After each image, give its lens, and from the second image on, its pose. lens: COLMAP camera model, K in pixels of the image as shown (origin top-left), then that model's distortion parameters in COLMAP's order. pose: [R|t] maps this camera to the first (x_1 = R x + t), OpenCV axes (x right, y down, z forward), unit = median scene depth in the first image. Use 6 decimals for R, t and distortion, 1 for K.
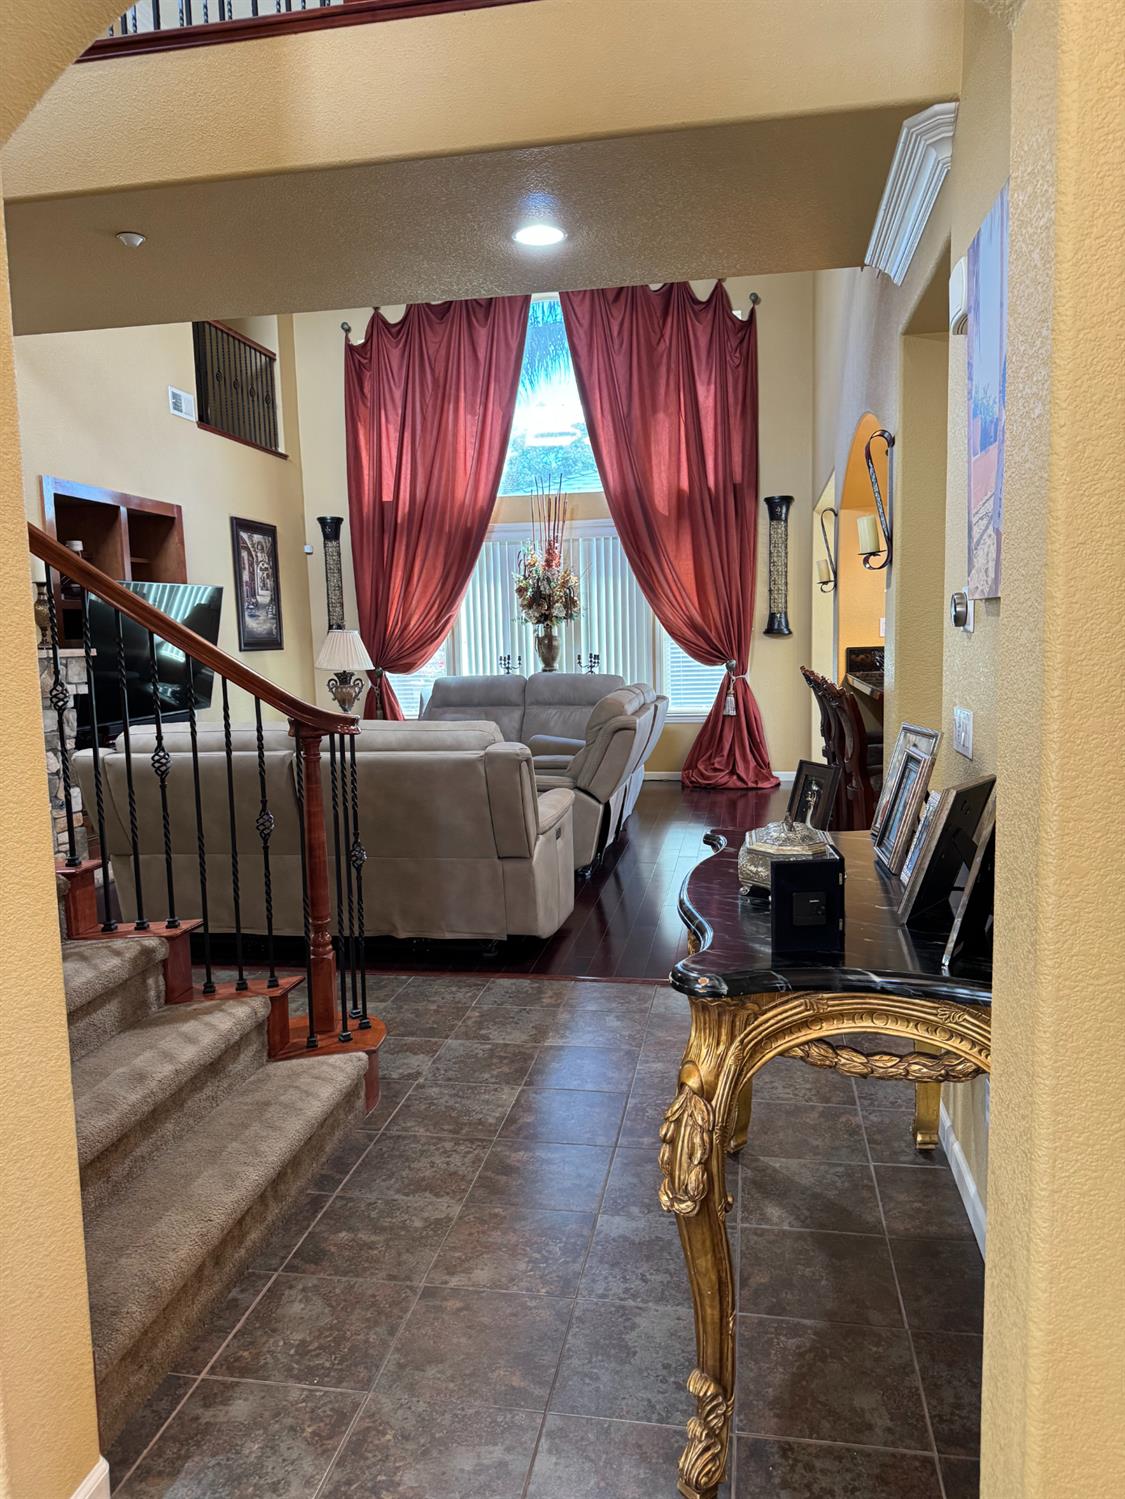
lens RADIAL K [[1058.3, 0, 552.5], [0, 1058.3, 755.7], [0, 0, 1]] dist [0.182279, -0.284951]
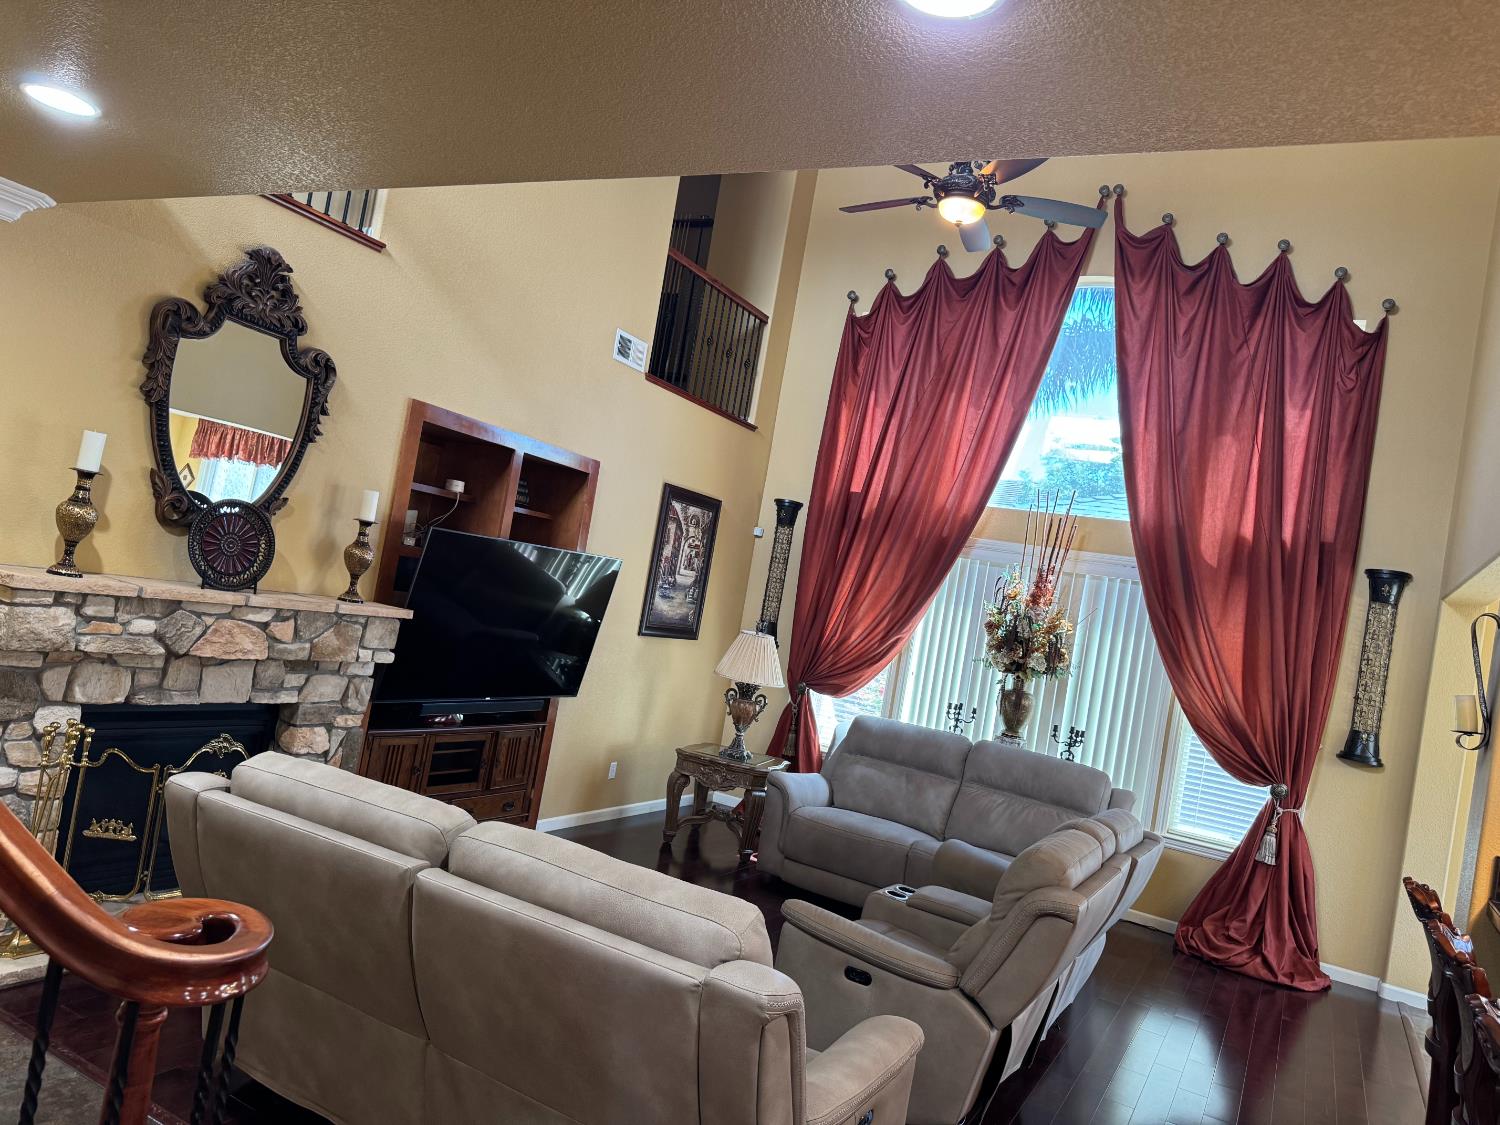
lens RADIAL K [[1060.4, 0, 753.6], [0, 1060.4, 571.8], [0, 0, 1]] dist [0.146919, -0.234232]
pose [[0.937676, 0.177560, -0.298723, 0.032656], [-0.223336, 0.966490, -0.126561, -0.057172], [0.266241, 0.185389, 0.945910, 0.215071]]
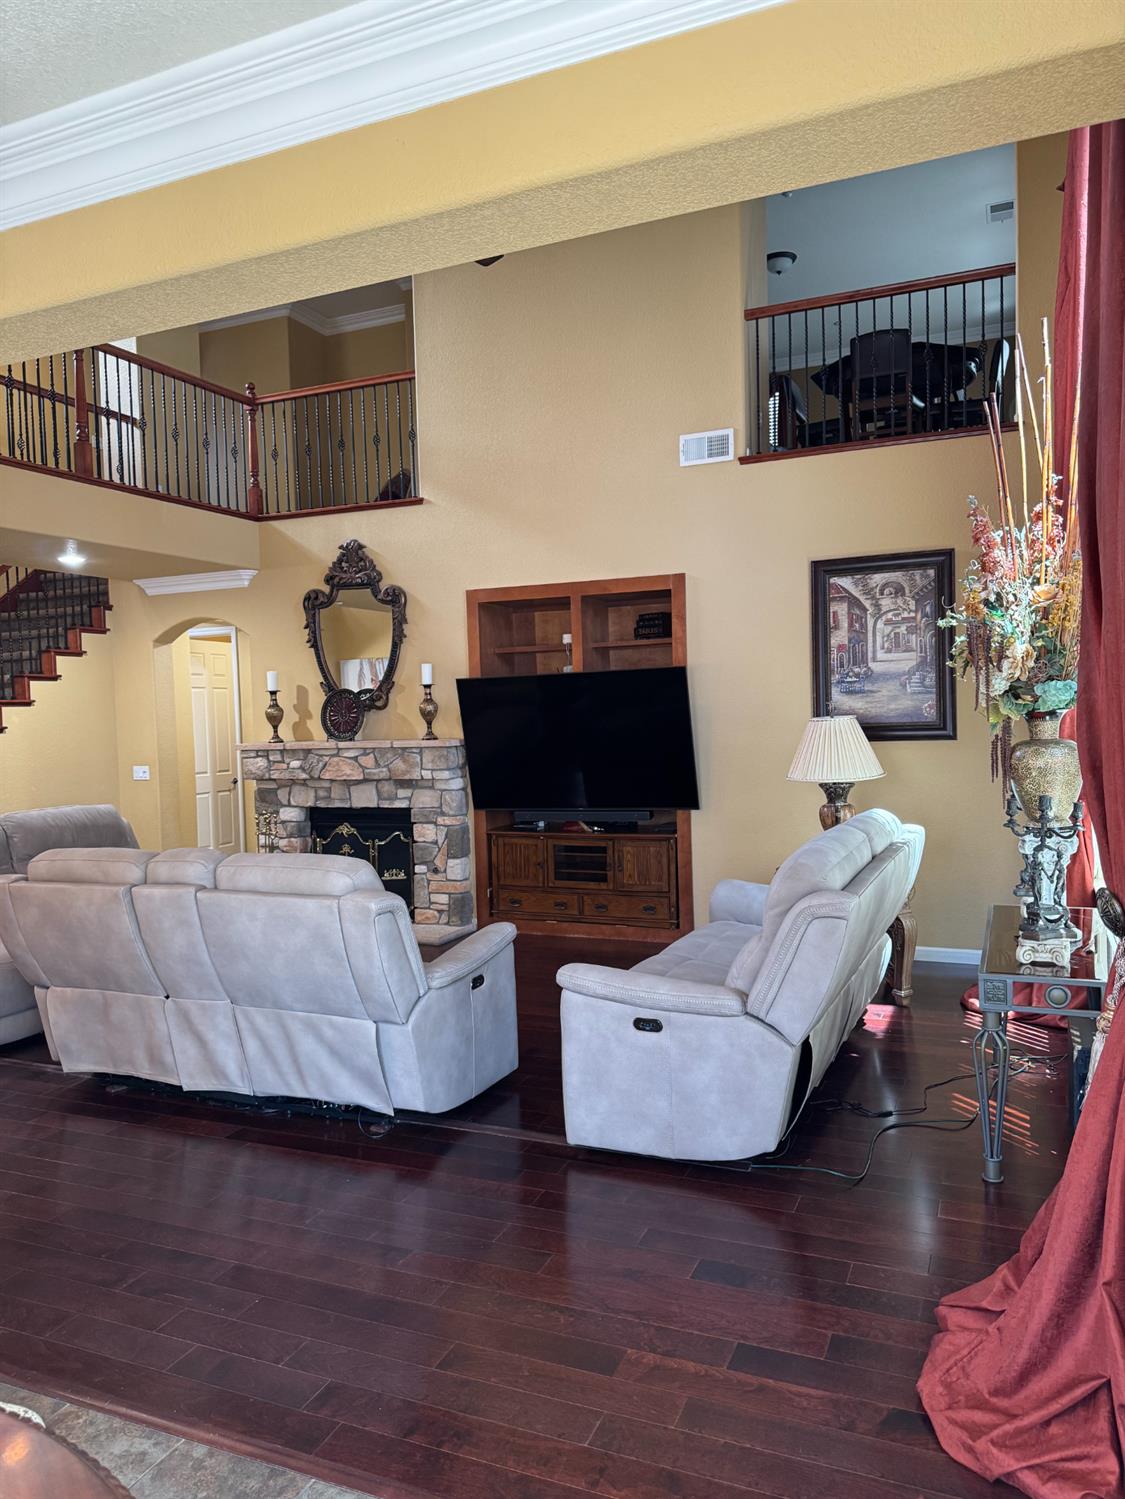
lens RADIAL K [[1059.6, 0, 562.1], [0, 1059.6, 757.1], [0, 0, 1]] dist [0.146919, -0.234232]
pose [[-0.218546, 0.068313, -0.973432, 0.435183], [-0.079839, 0.992950, 0.087608, -0.130442], [0.972555, 0.096865, -0.211552, 0.940508]]
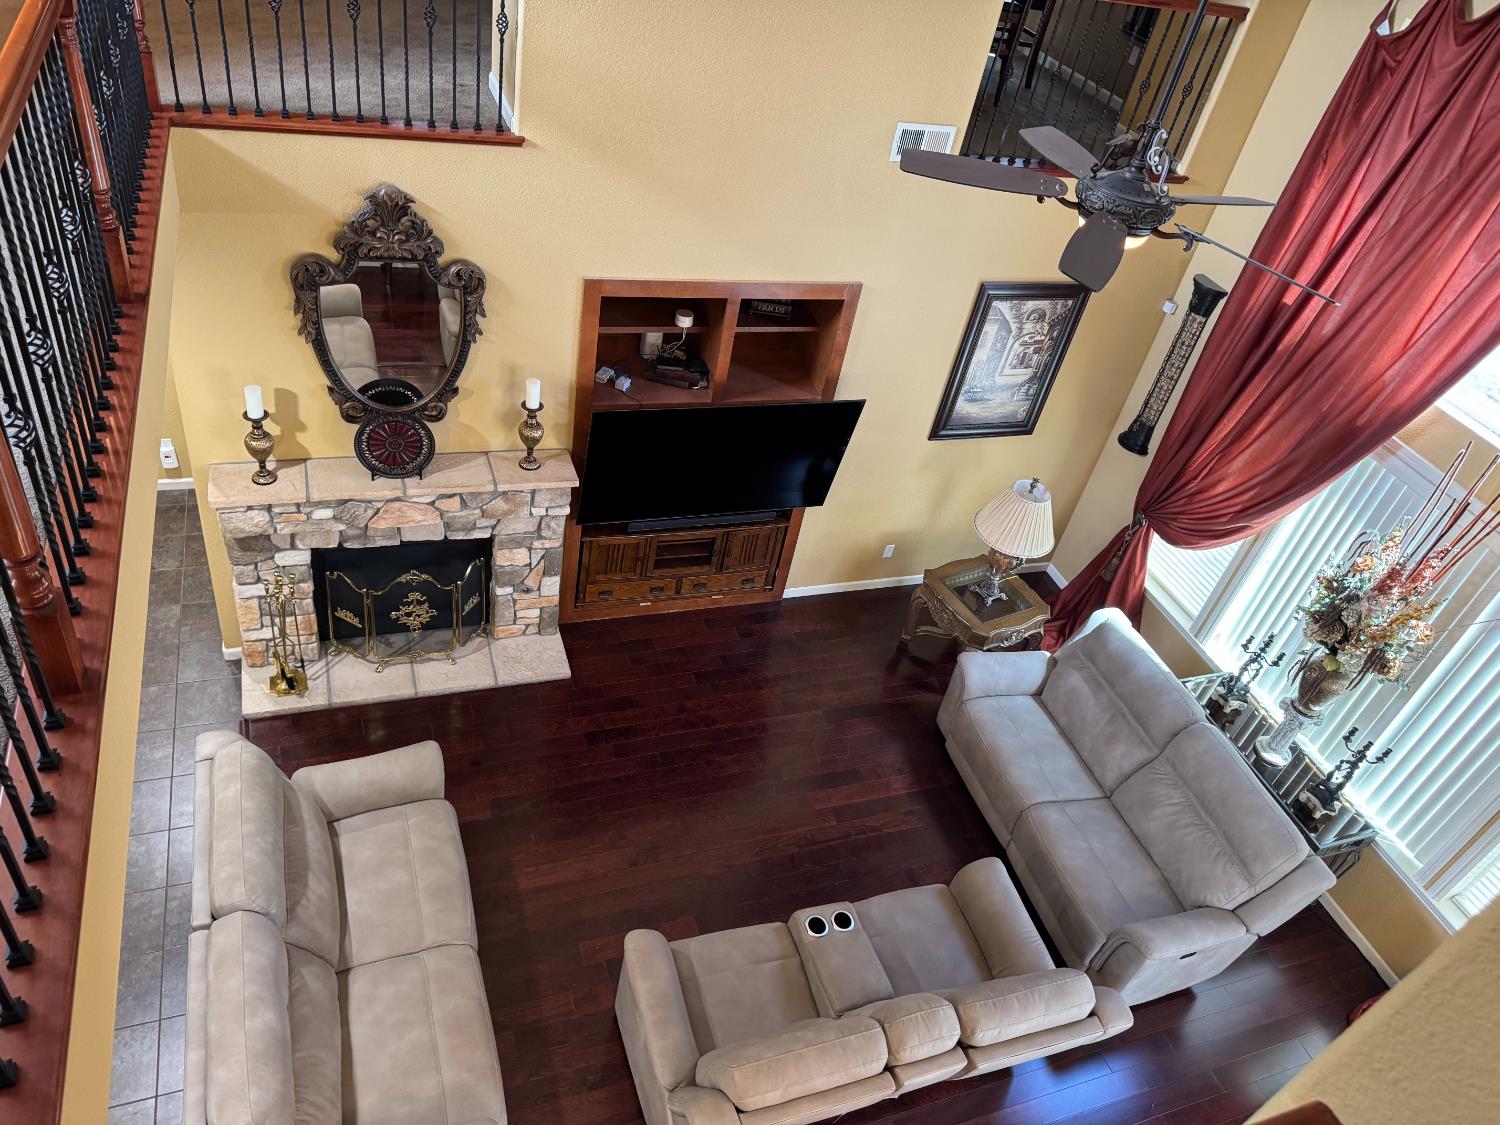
lens RADIAL K [[1057.1, 0, 750.0], [0, 1057.1, 562.5], [0, 0, 1]] dist [0.112651, -0.144487]
pose [[0.499093, 0.626822, -0.598331, 0.156217], [-0.282192, 0.770406, 0.571701, -0.413566], [0.819313, -0.116488, 0.561389, 0.425844]]
